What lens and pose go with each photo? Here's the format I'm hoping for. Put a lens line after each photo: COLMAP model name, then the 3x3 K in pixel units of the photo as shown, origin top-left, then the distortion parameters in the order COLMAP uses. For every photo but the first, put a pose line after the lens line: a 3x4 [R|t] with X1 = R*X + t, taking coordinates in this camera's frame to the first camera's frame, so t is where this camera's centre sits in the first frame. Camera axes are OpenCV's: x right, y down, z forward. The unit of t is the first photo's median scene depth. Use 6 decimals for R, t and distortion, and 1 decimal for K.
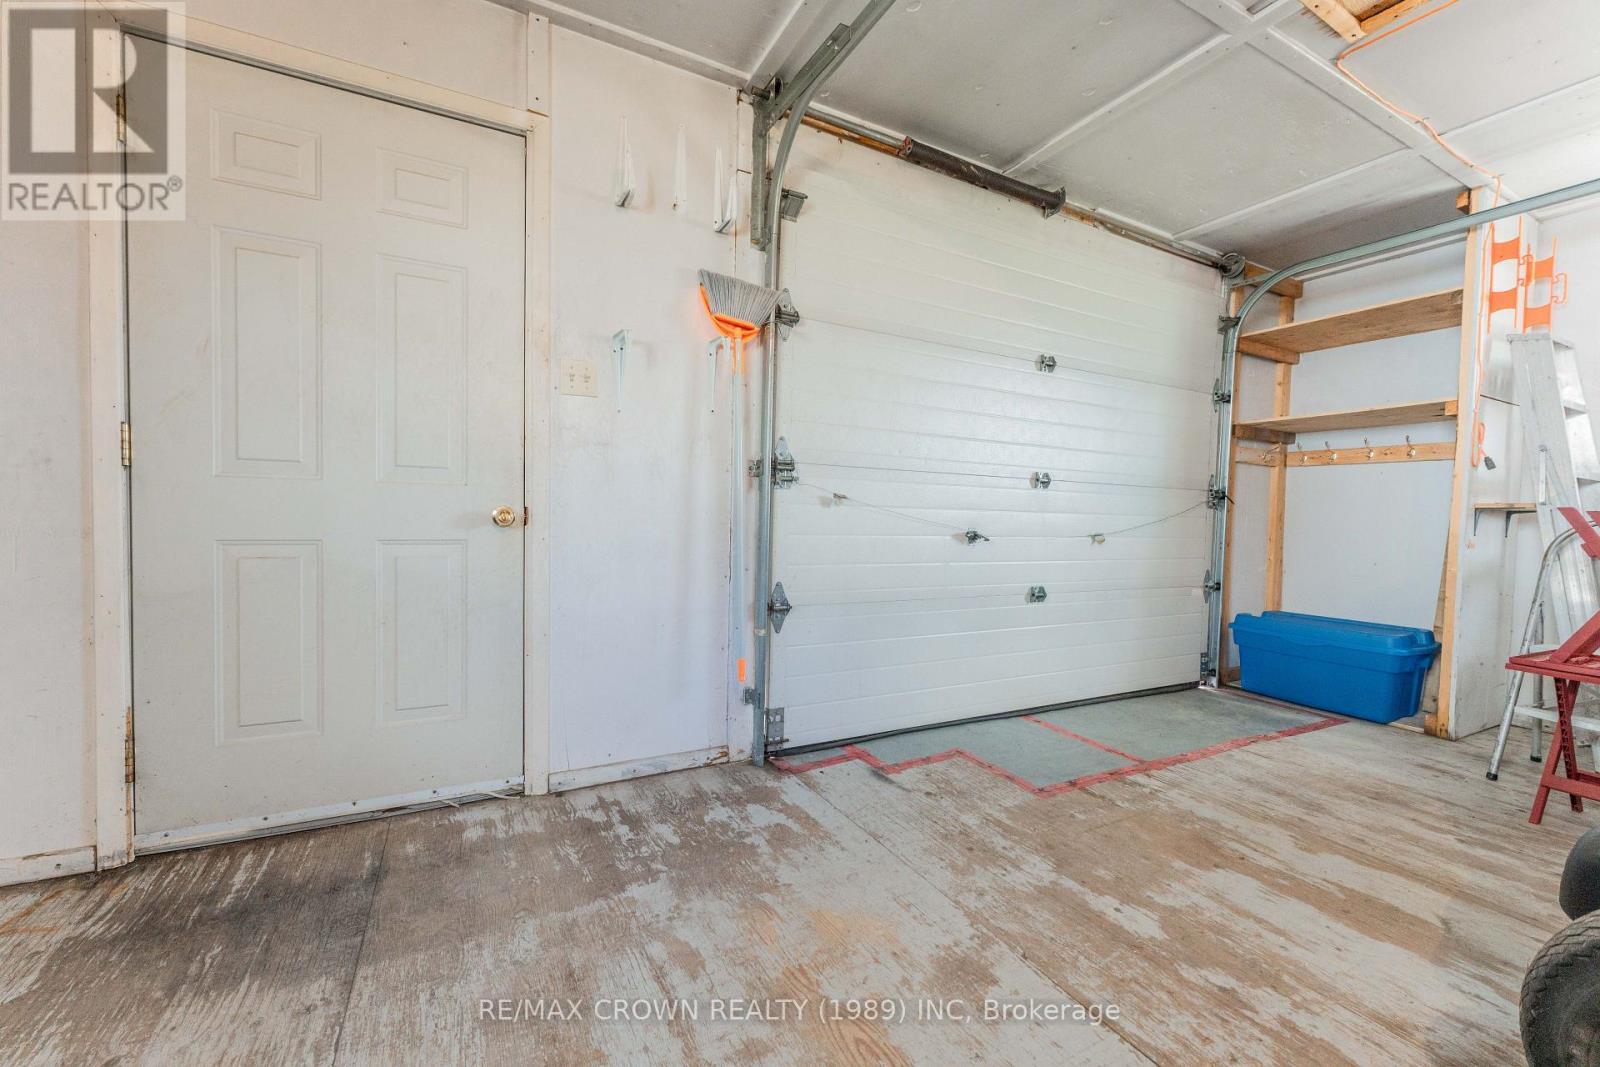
lens RADIAL K [[636.7, 0, 796.1], [0, 636.7, 537.4], [0, 0, 1]] dist [-0.000341, 0.000649]
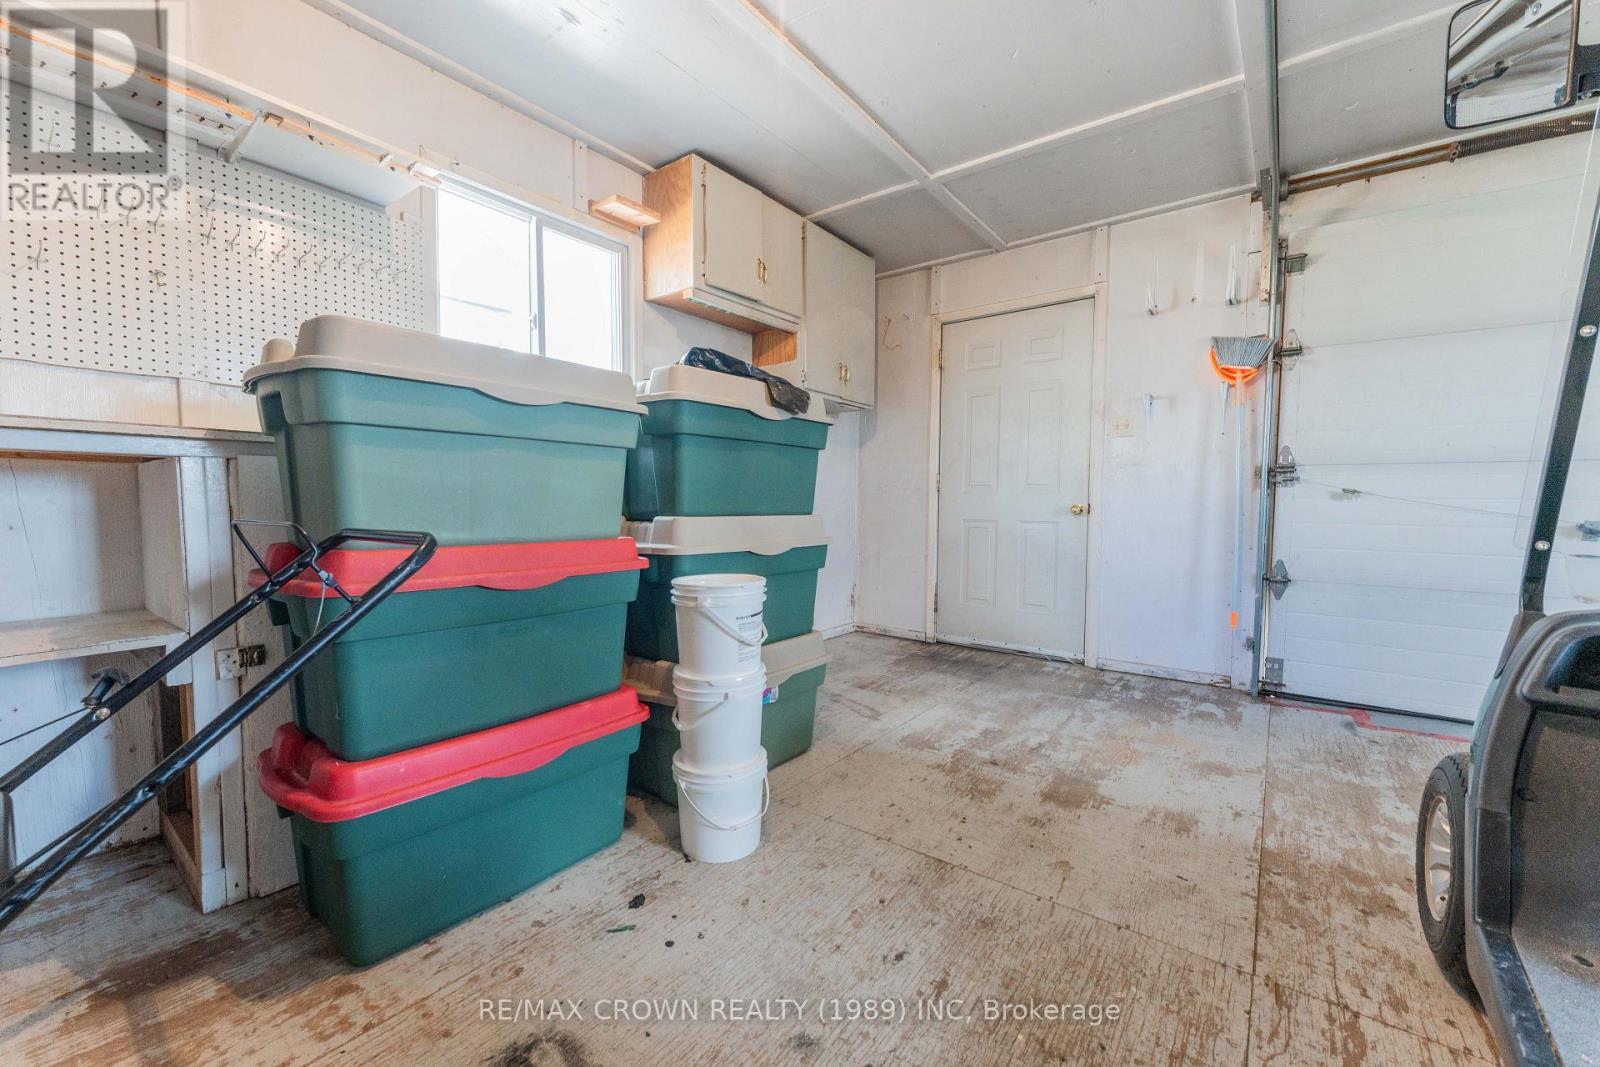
lens RADIAL K [[636.7, 0, 797.6], [0, 636.7, 534.9], [0, 0, 1]] dist [-0.000341, 0.000649]
pose [[0.428560, 0.032665, -0.902923, 0.850018], [-0.028960, 0.999329, 0.022407, 0.023665], [0.903049, 0.016546, 0.429218, -0.509364]]
